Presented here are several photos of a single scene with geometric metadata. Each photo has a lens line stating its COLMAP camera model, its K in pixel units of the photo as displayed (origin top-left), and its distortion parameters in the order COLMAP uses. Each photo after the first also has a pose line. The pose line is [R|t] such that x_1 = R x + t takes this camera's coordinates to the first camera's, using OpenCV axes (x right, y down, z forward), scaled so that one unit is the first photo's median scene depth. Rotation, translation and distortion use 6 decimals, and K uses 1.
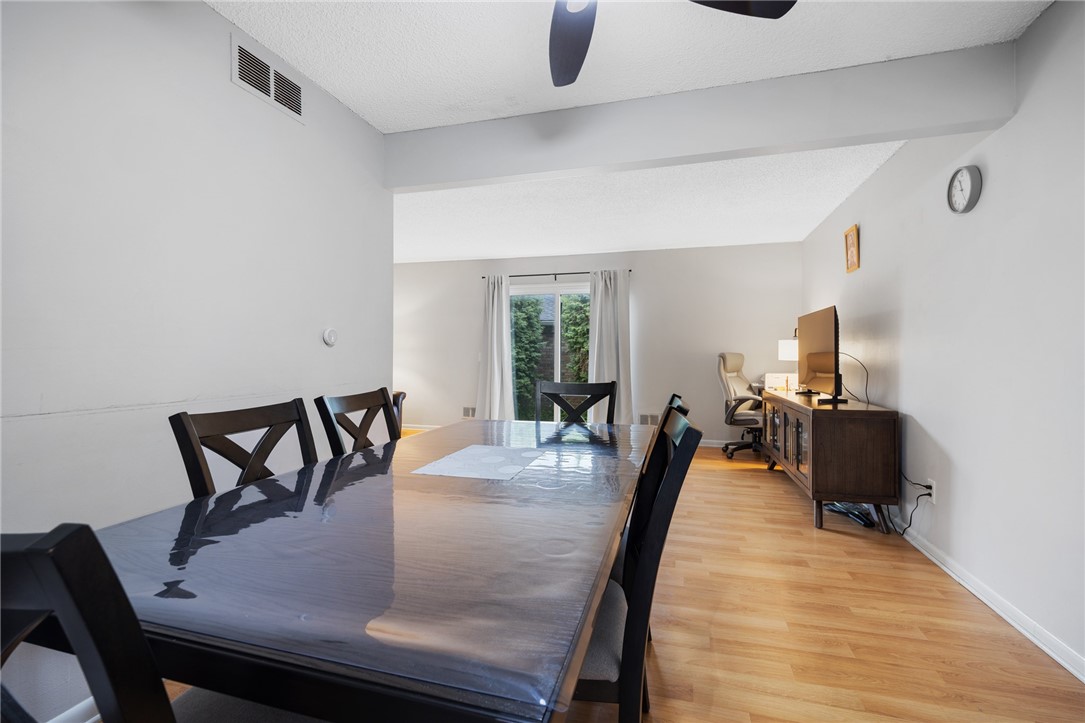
lens RADIAL K [[482.0, 0, 528.8], [0, 482.0, 354.7], [0, 0, 1]] dist [-0.017918, -0.000503]
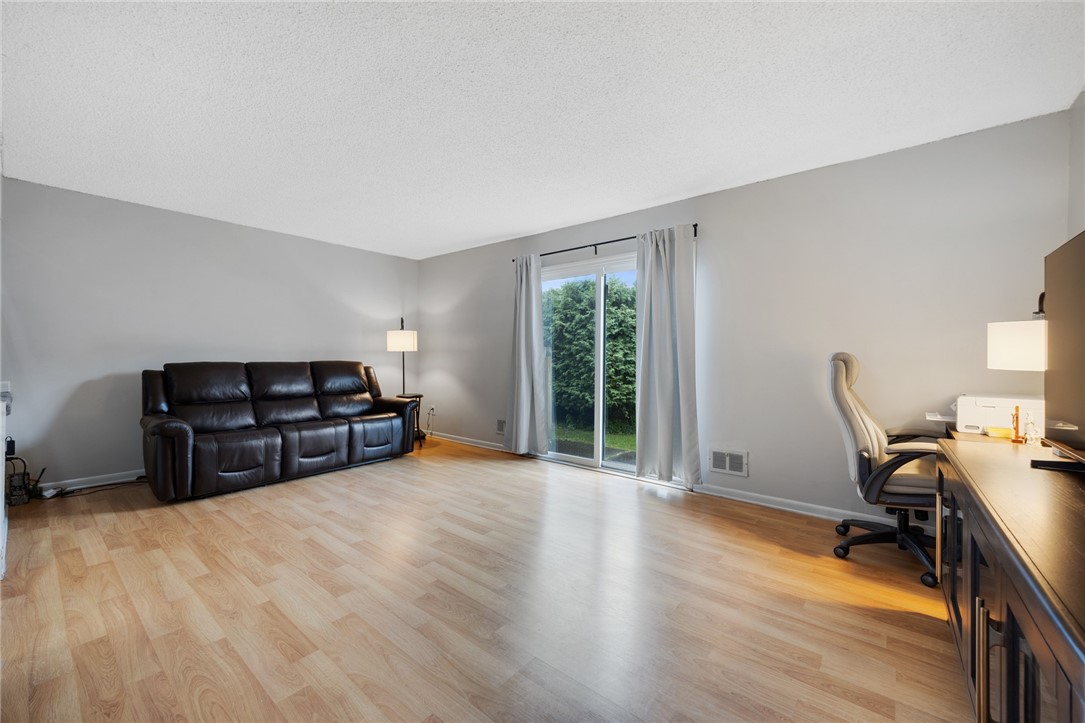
lens RADIAL K [[430.1, 0, 538.0], [0, 430.1, 356.3], [0, 0, 1]] dist [-0.006705, 0.001776]
pose [[0.925629, -0.001022, -0.378431, 0.285893], [0.000637, 0.999999, -0.001141, -0.000009], [0.378432, 0.000815, 0.925629, 0.478811]]
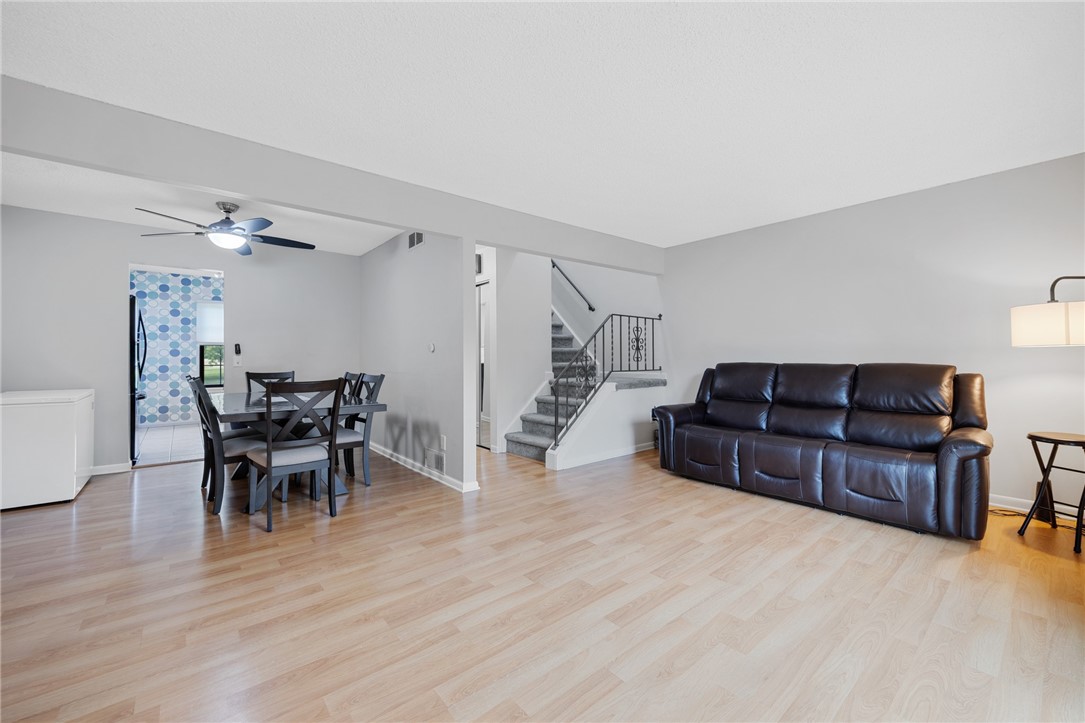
lens RADIAL K [[430.1, 0, 543.0], [0, 430.1, 352.9], [0, 0, 1]] dist [-0.006705, 0.001776]
pose [[-0.543546, -0.011766, -0.839297, 0.355555], [-0.000802, 0.999909, -0.013498, 0.002139], [0.839379, -0.006664, -0.543506, 1.103346]]
